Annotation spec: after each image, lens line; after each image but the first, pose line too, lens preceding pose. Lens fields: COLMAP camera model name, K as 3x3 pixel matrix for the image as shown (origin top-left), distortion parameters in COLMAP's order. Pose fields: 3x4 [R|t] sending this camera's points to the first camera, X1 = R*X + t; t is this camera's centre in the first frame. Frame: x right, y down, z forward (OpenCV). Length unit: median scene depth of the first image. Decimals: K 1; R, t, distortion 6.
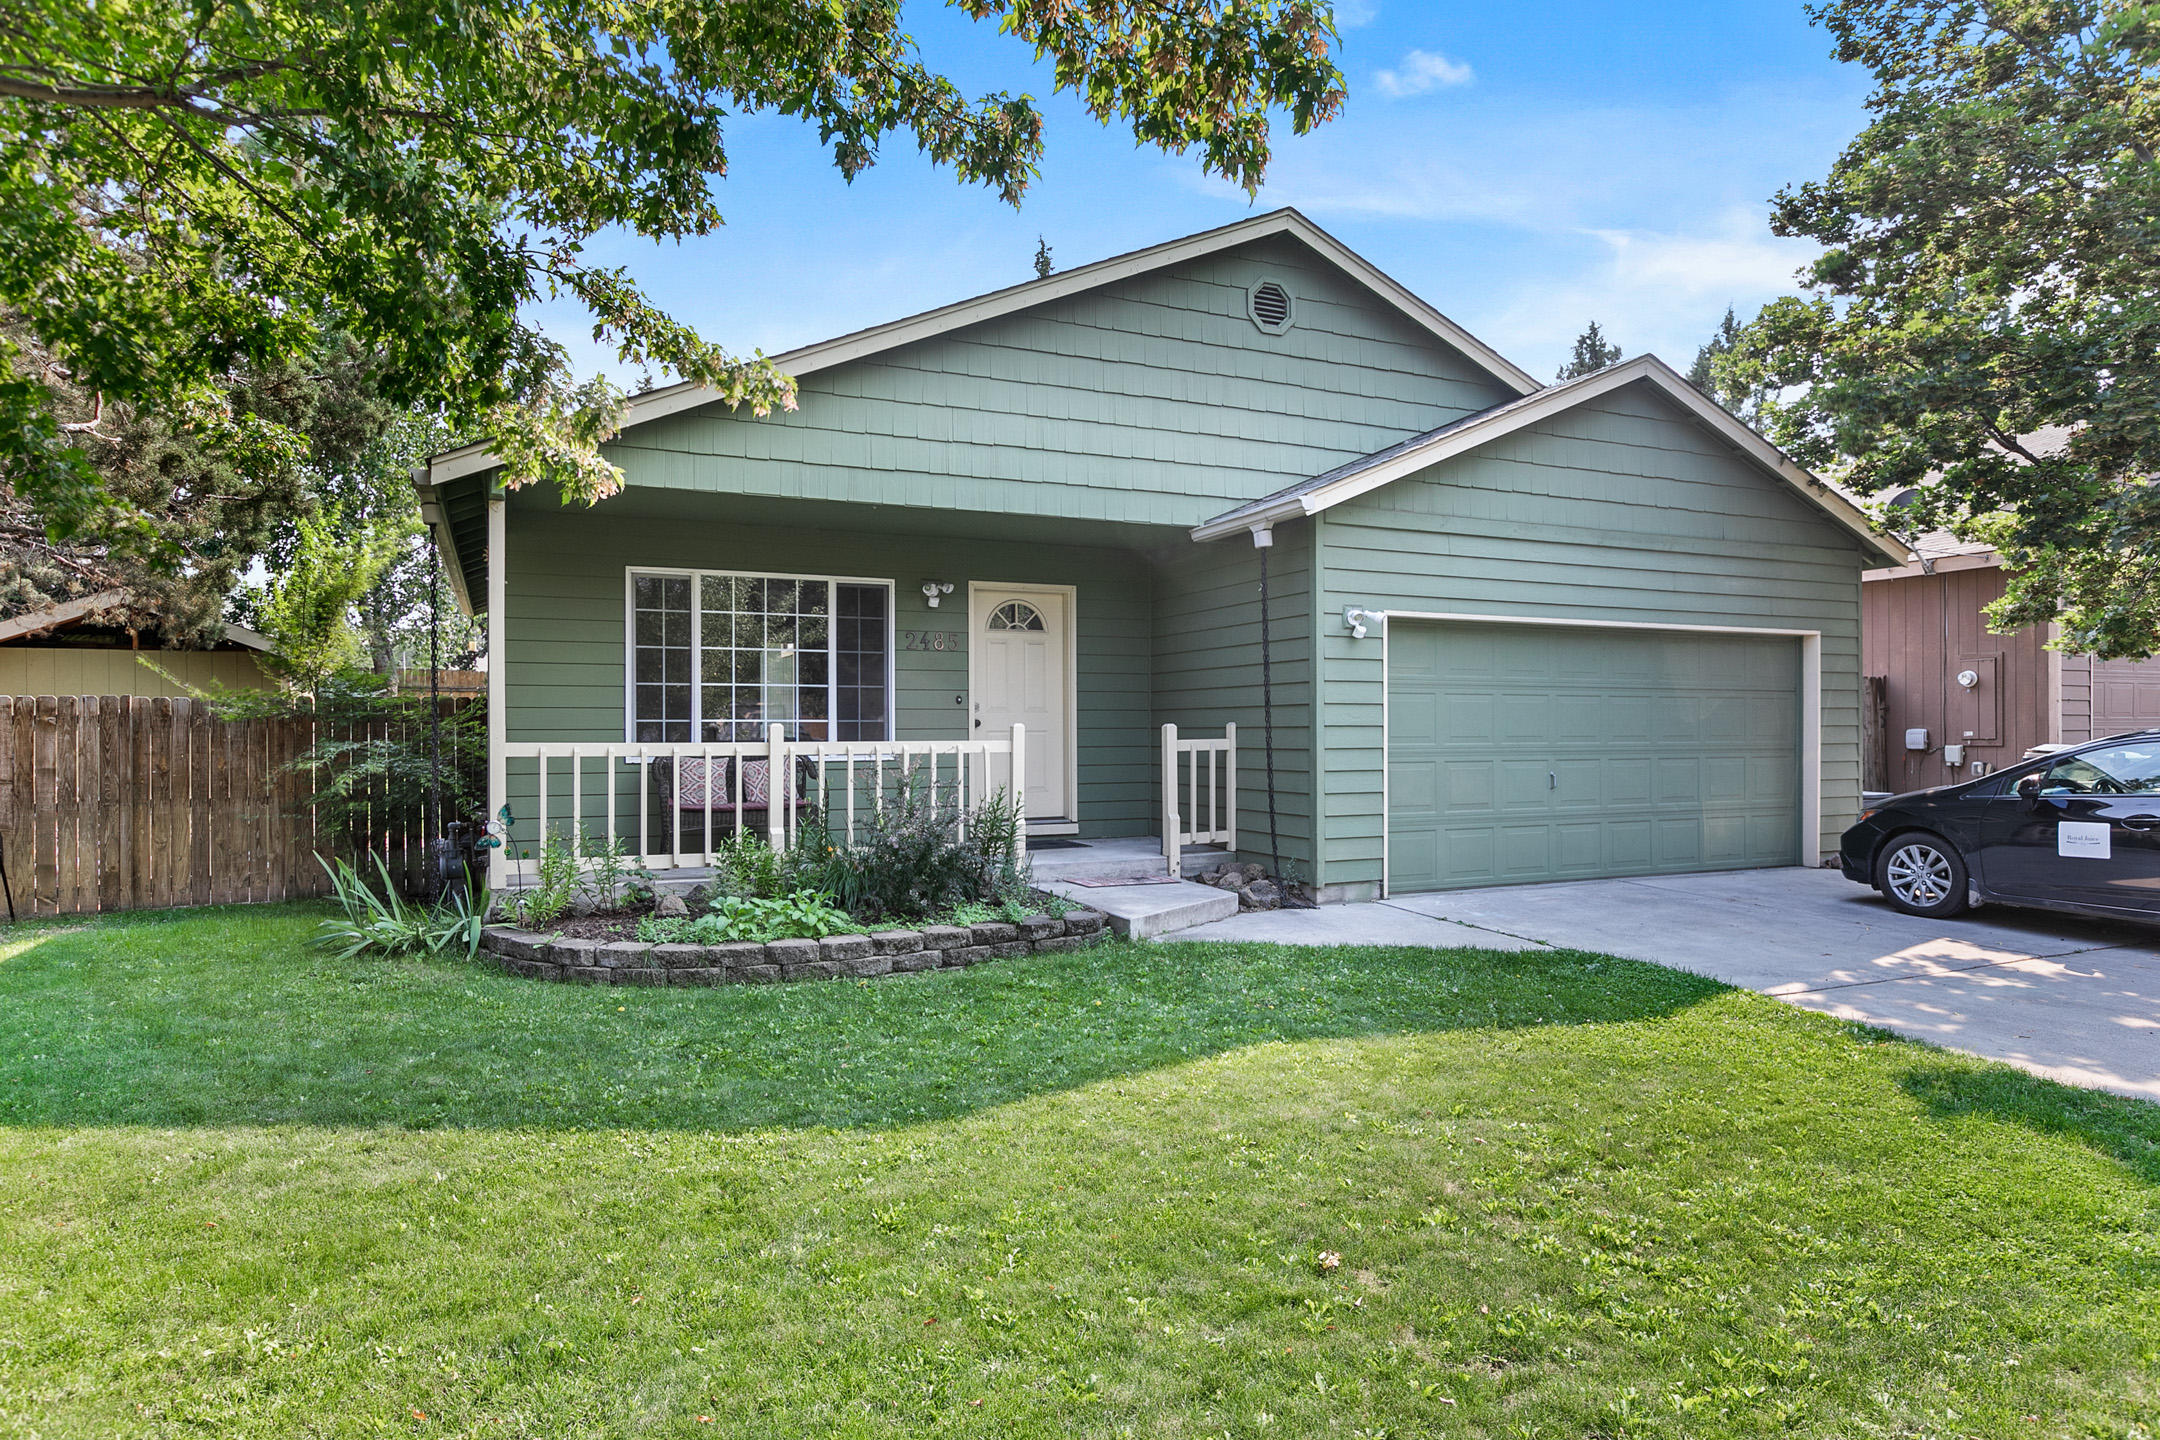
lens RADIAL K [[1286.9, 0, 1078.9], [0, 1286.9, 729.0], [0, 0, 1]] dist [0.008496, 0.001347]
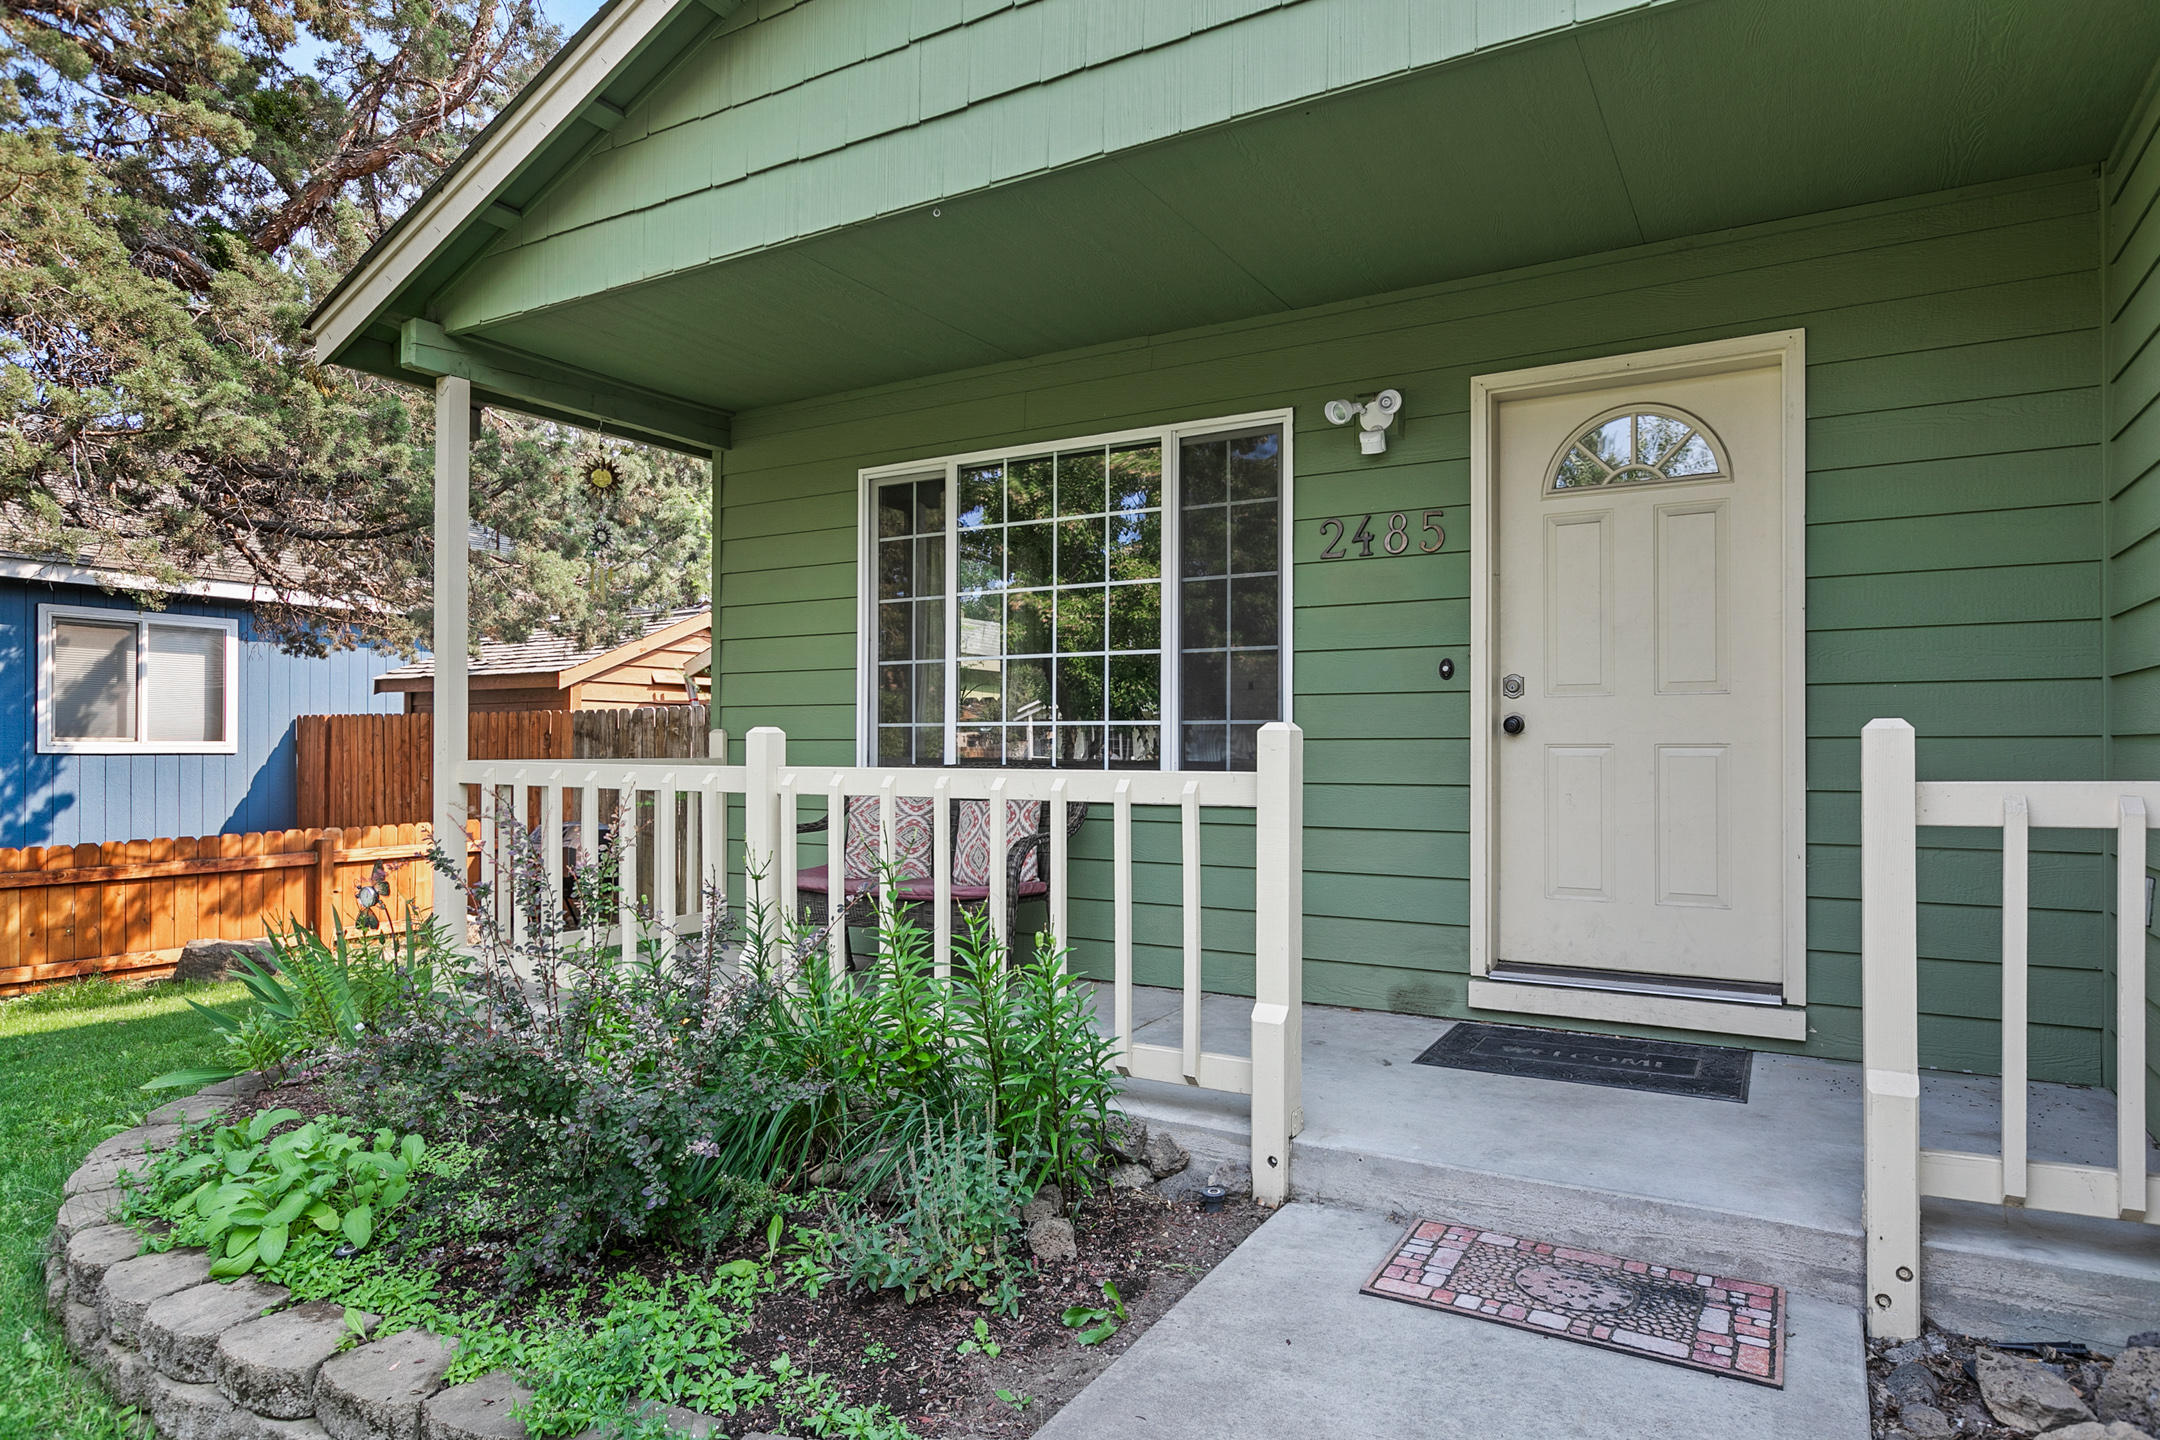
lens RADIAL K [[1286.9, 0, 1074.0], [0, 1286.9, 734.1], [0, 0, 1]] dist [0.008496, 0.001347]
pose [[0.555792, -0.002088, -0.831318, 0.195851], [0.000762, 0.999998, -0.002002, -0.000845], [0.831321, 0.000479, 0.555793, 0.705326]]
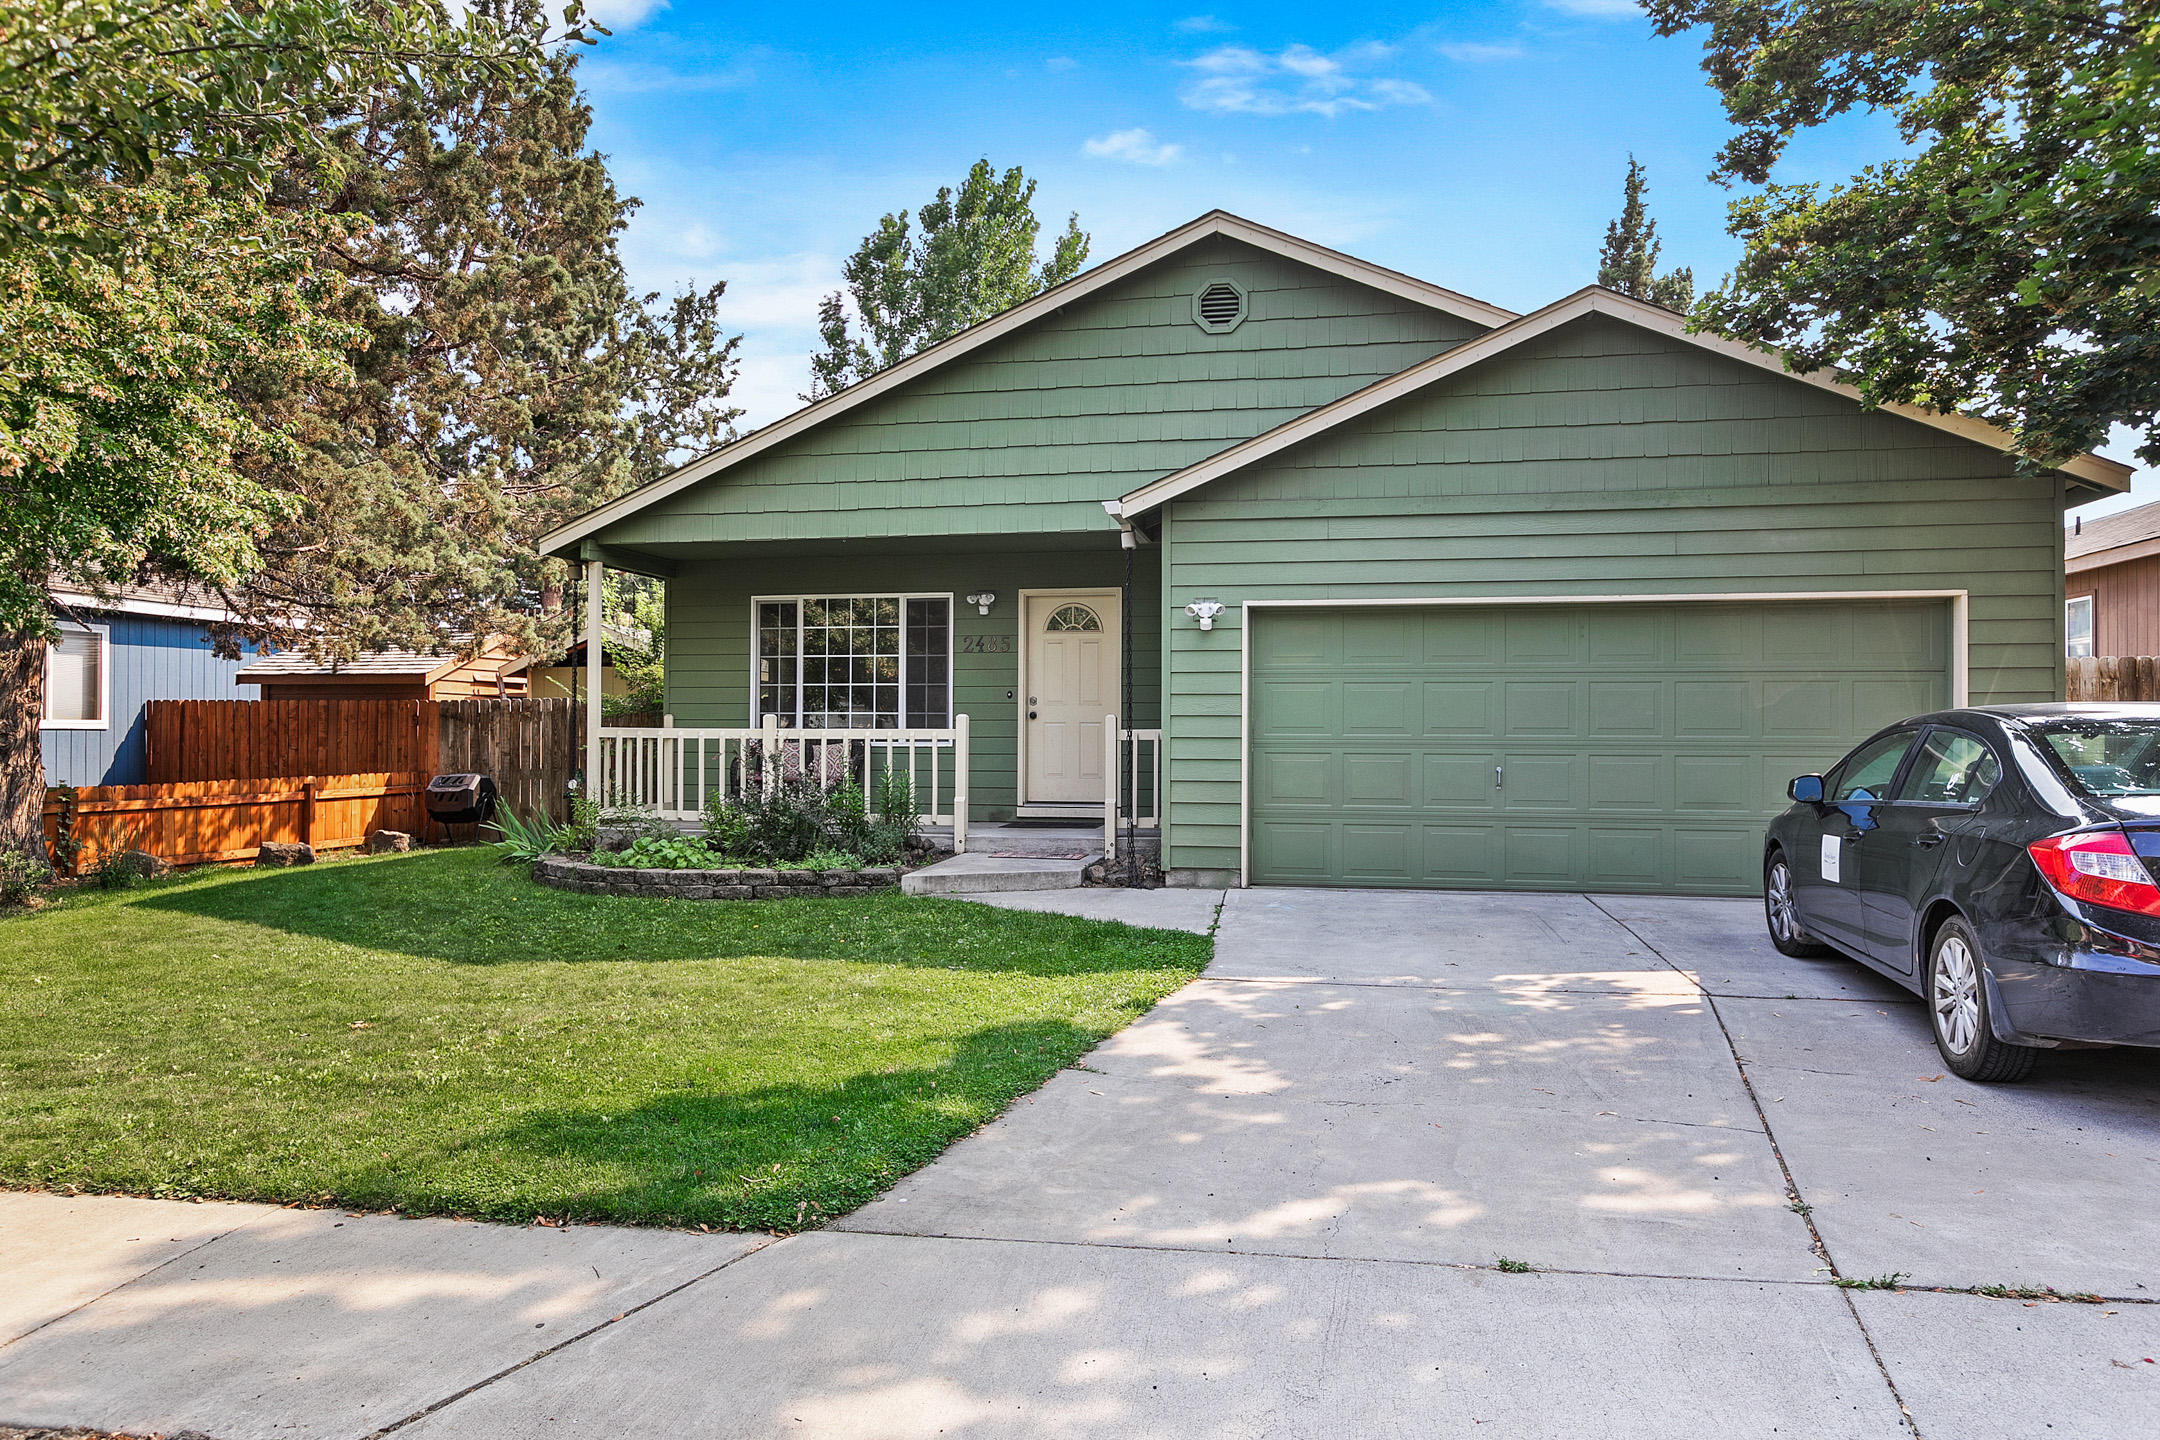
lens RADIAL K [[1414.3, 0, 1082.7], [0, 1414.3, 718.7], [0, 0, 1]] dist [0.032411, 0.001066]
pose [[0.800241, -0.000190, -0.599679, 0.749506], [-0.005193, 0.999960, -0.007246, 0.008122], [0.599656, 0.008913, 0.800208, 0.037412]]
